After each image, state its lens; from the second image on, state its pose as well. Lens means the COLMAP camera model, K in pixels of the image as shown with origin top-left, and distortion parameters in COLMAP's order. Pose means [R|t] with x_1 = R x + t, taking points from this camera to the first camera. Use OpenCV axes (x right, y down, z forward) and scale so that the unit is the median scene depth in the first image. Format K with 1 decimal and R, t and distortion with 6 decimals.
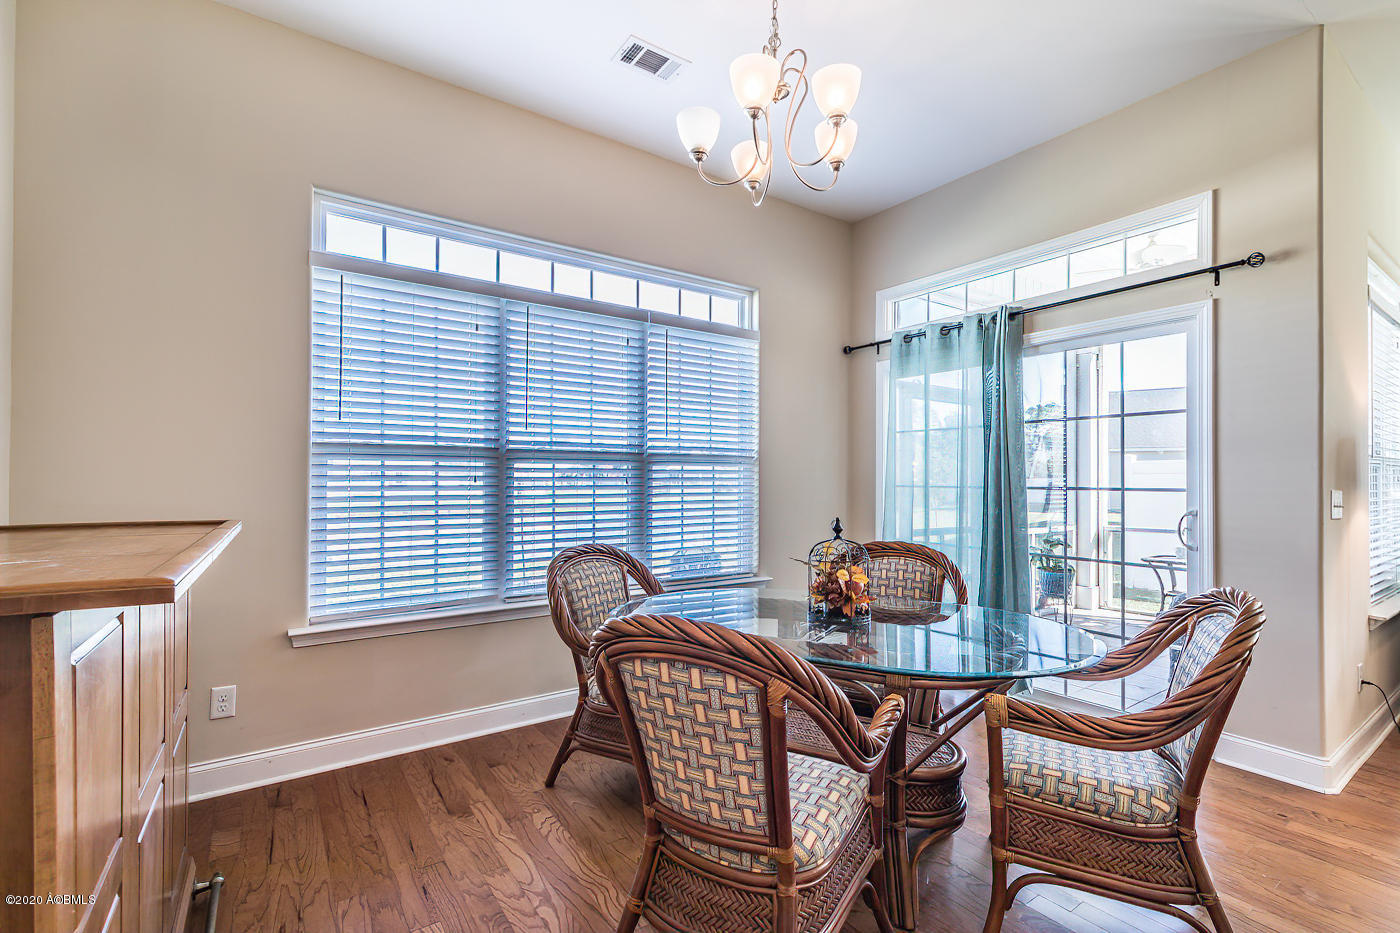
lens RADIAL K [[637.4, 0, 709.2], [0, 637.4, 473.4], [0, 0, 1]] dist [0.005032, -0.001114]
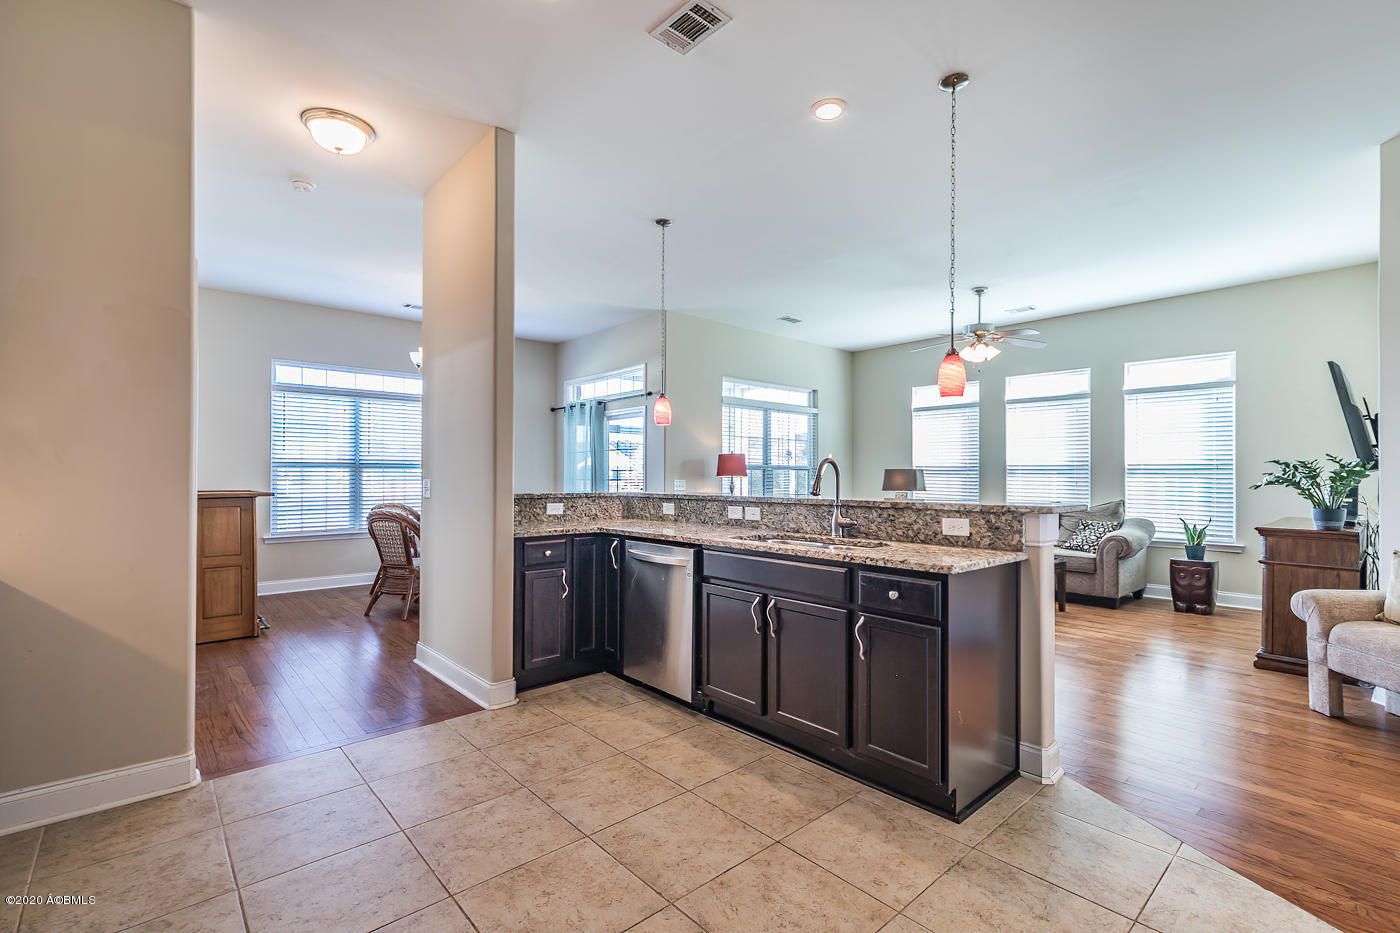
lens RADIAL K [[637.4, 0, 717.7], [0, 637.4, 474.0], [0, 0, 1]] dist [0.005032, -0.001114]
pose [[0.992397, -0.003036, 0.123039, 0.658402], [0.002198, 0.999973, 0.006942, -0.012062], [-0.123056, -0.006619, 0.992378, -1.390743]]
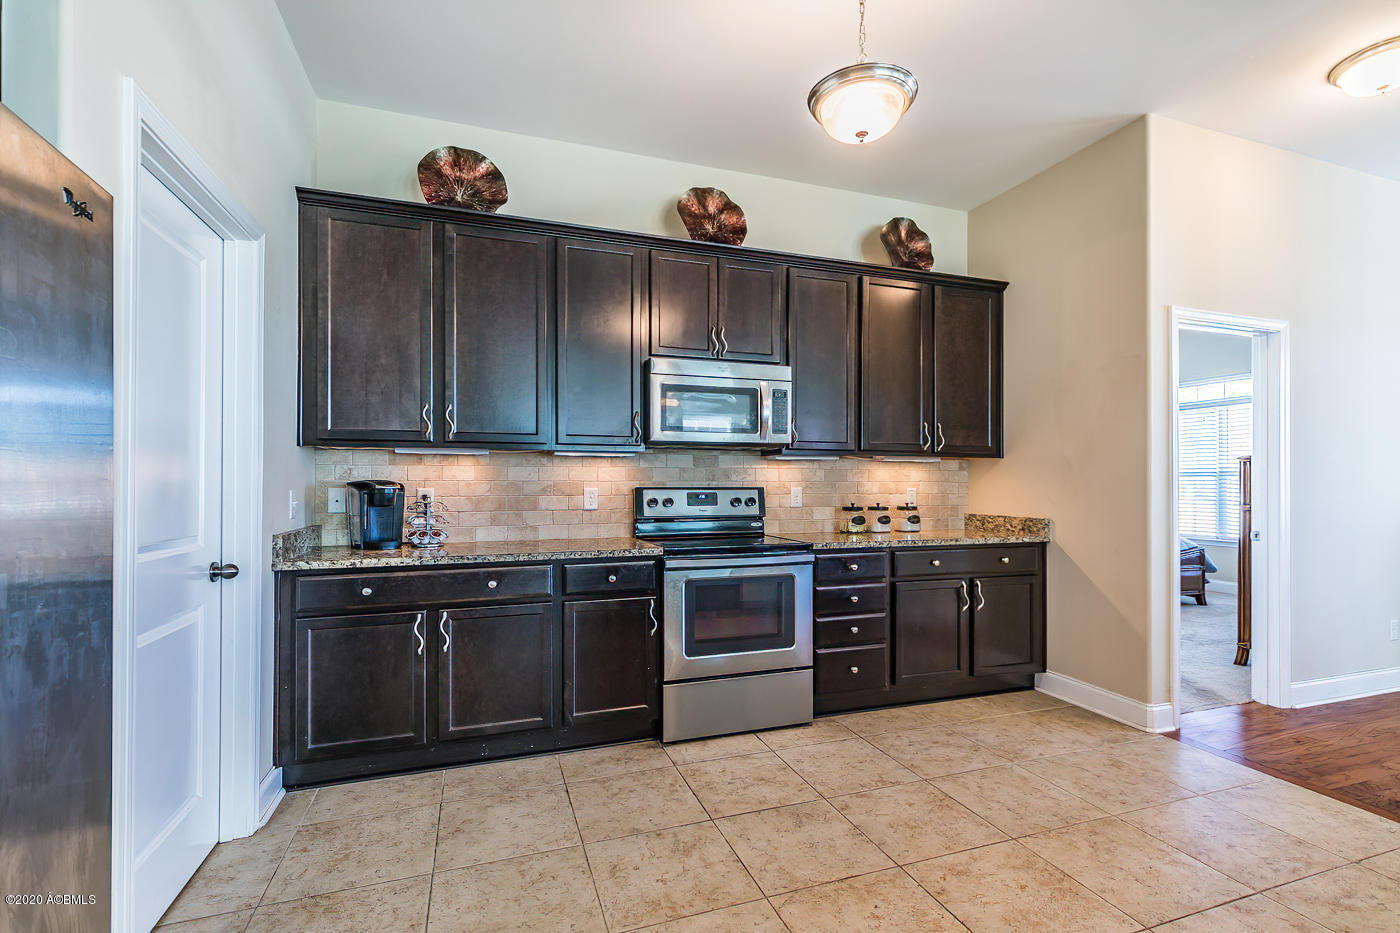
lens RADIAL K [[637.4, 0, 718.1], [0, 637.4, 478.4], [0, 0, 1]] dist [0.005032, -0.001114]
pose [[-0.266542, -0.013800, -0.963724, 1.241851], [0.005145, 0.999863, -0.015741, 0.000946], [0.963809, -0.009154, -0.266435, -0.897210]]
